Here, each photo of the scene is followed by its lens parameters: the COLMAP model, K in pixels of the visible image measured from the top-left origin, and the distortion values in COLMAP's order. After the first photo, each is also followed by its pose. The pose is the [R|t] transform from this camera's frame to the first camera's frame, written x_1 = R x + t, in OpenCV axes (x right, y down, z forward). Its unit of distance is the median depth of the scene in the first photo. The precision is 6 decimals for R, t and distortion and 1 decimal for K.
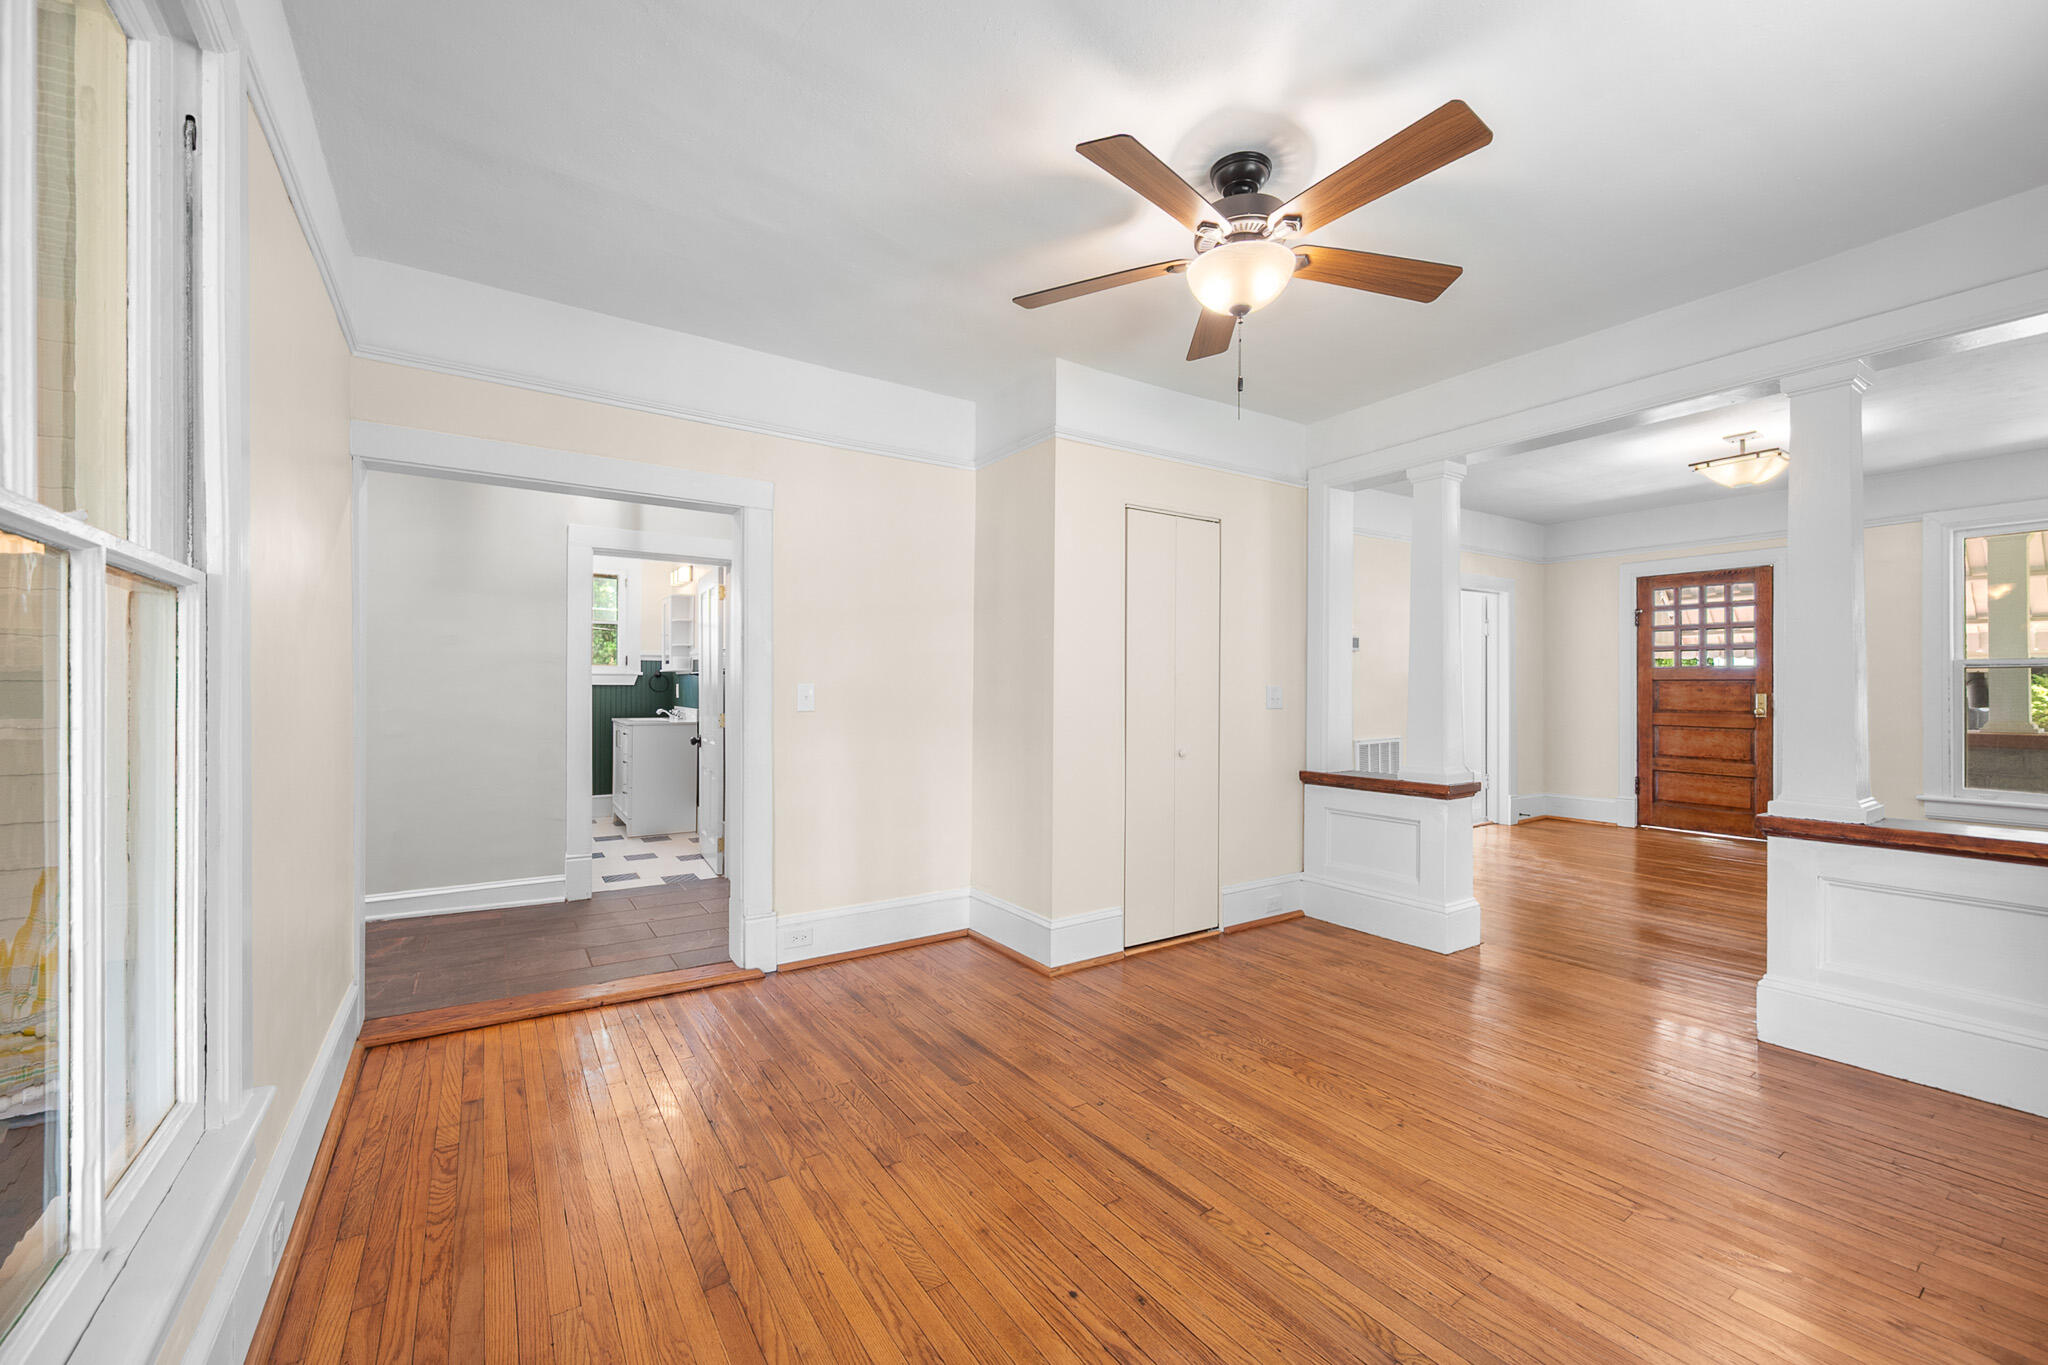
lens RADIAL K [[822.8, 0, 1029.6], [0, 822.8, 688.1], [0, 0, 1]] dist [-0.001366, -0.000264]
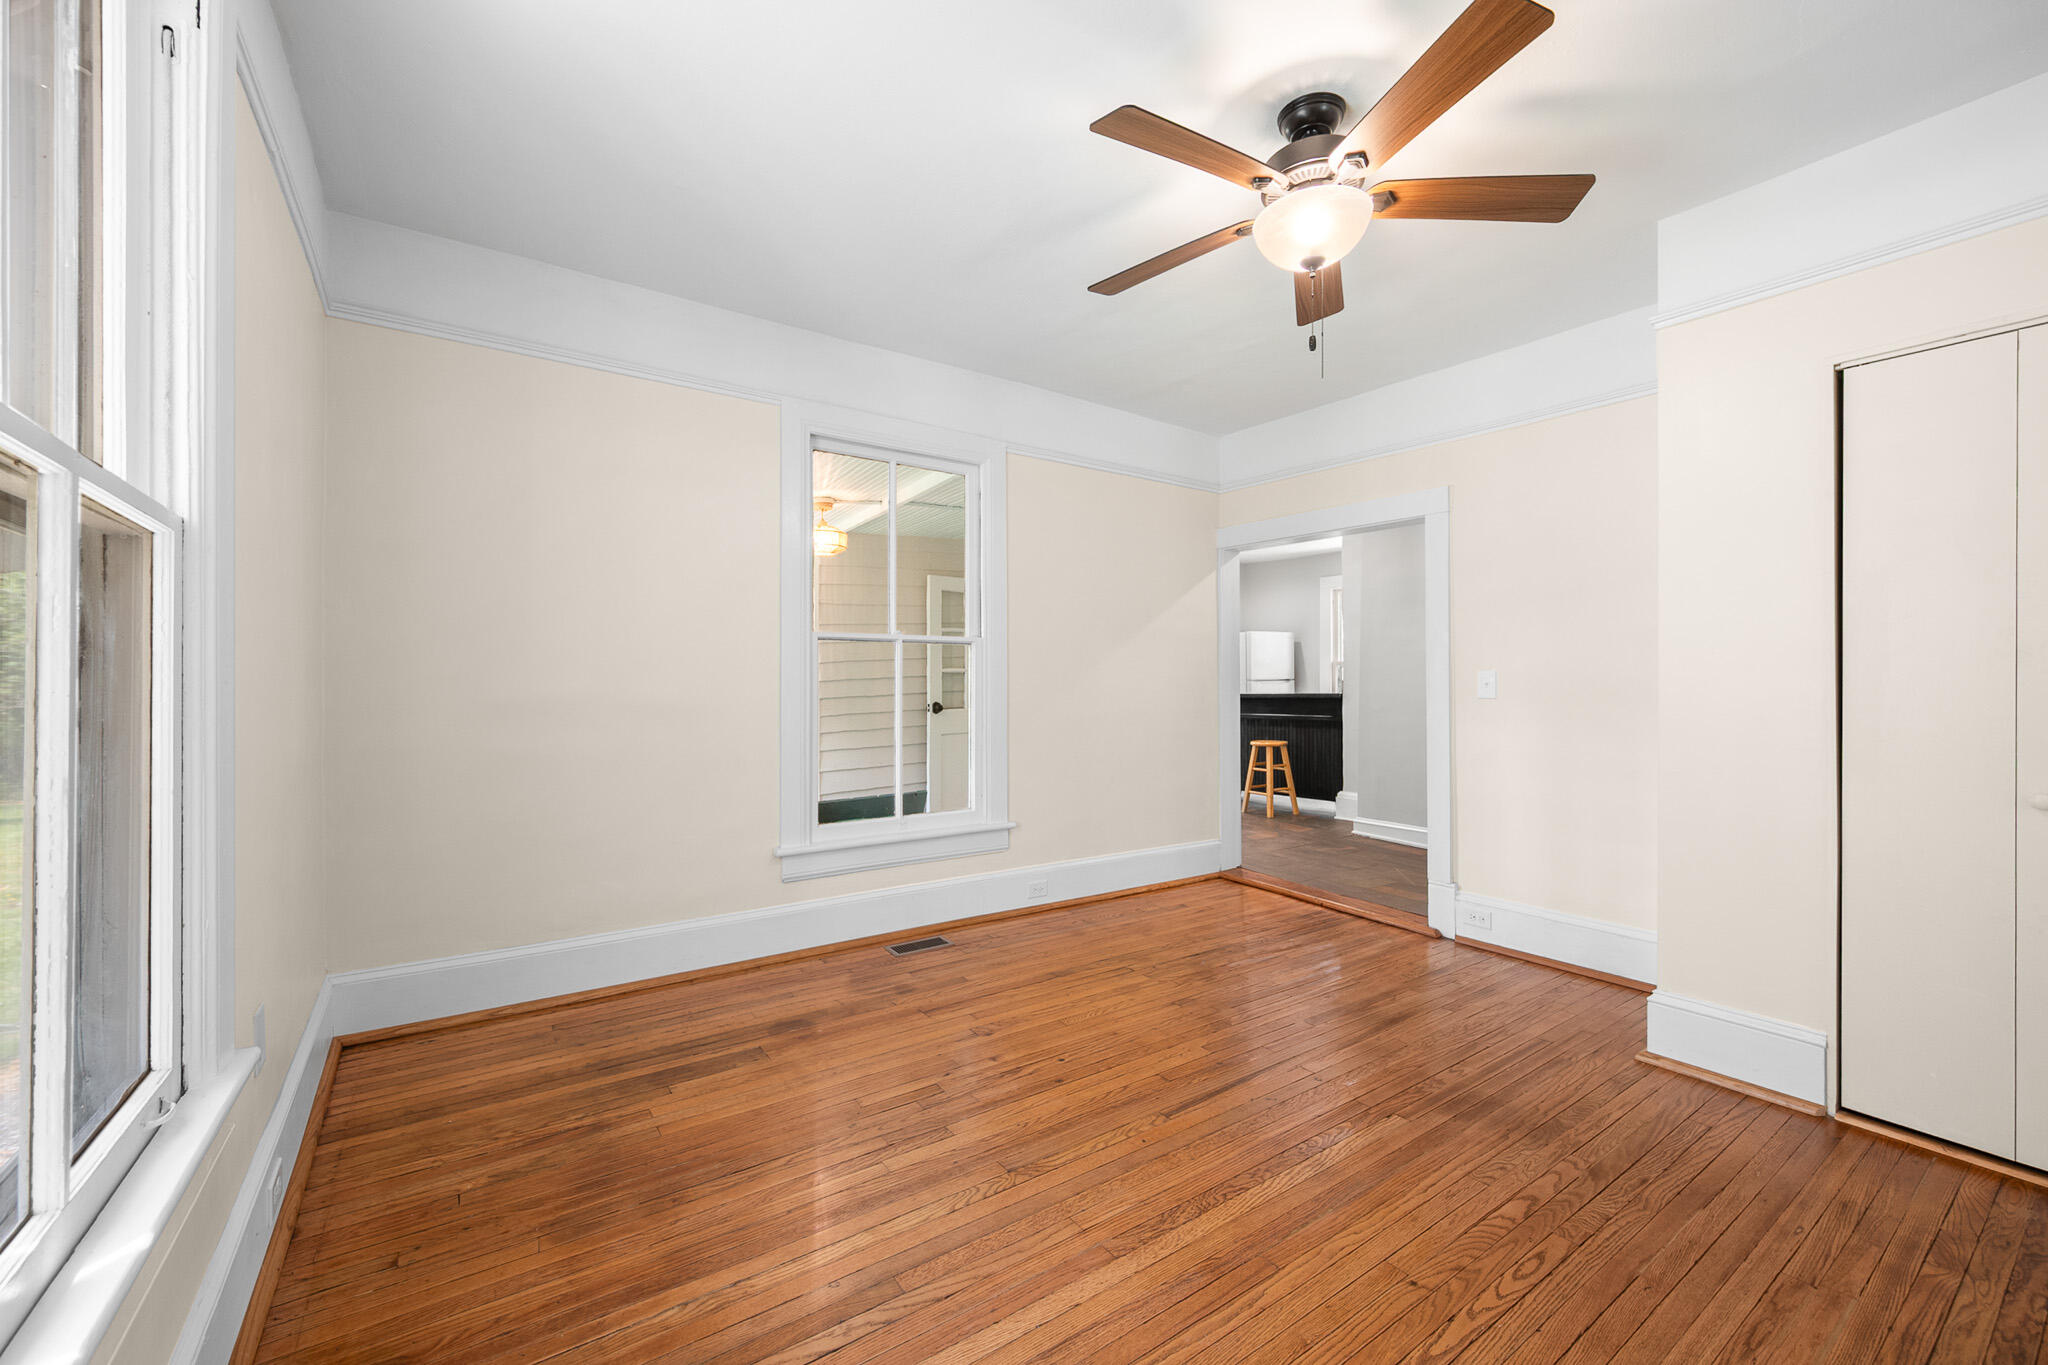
lens RADIAL K [[811.2, 0, 1026.0], [0, 811.2, 680.3], [0, 0, 1]] dist [-0.000025, -0.000079]
pose [[0.007237, -0.001354, -0.999973, 0.942666], [-0.001041, 0.999999, -0.001362, 0.005890], [0.999973, 0.001051, 0.007235, 0.536479]]
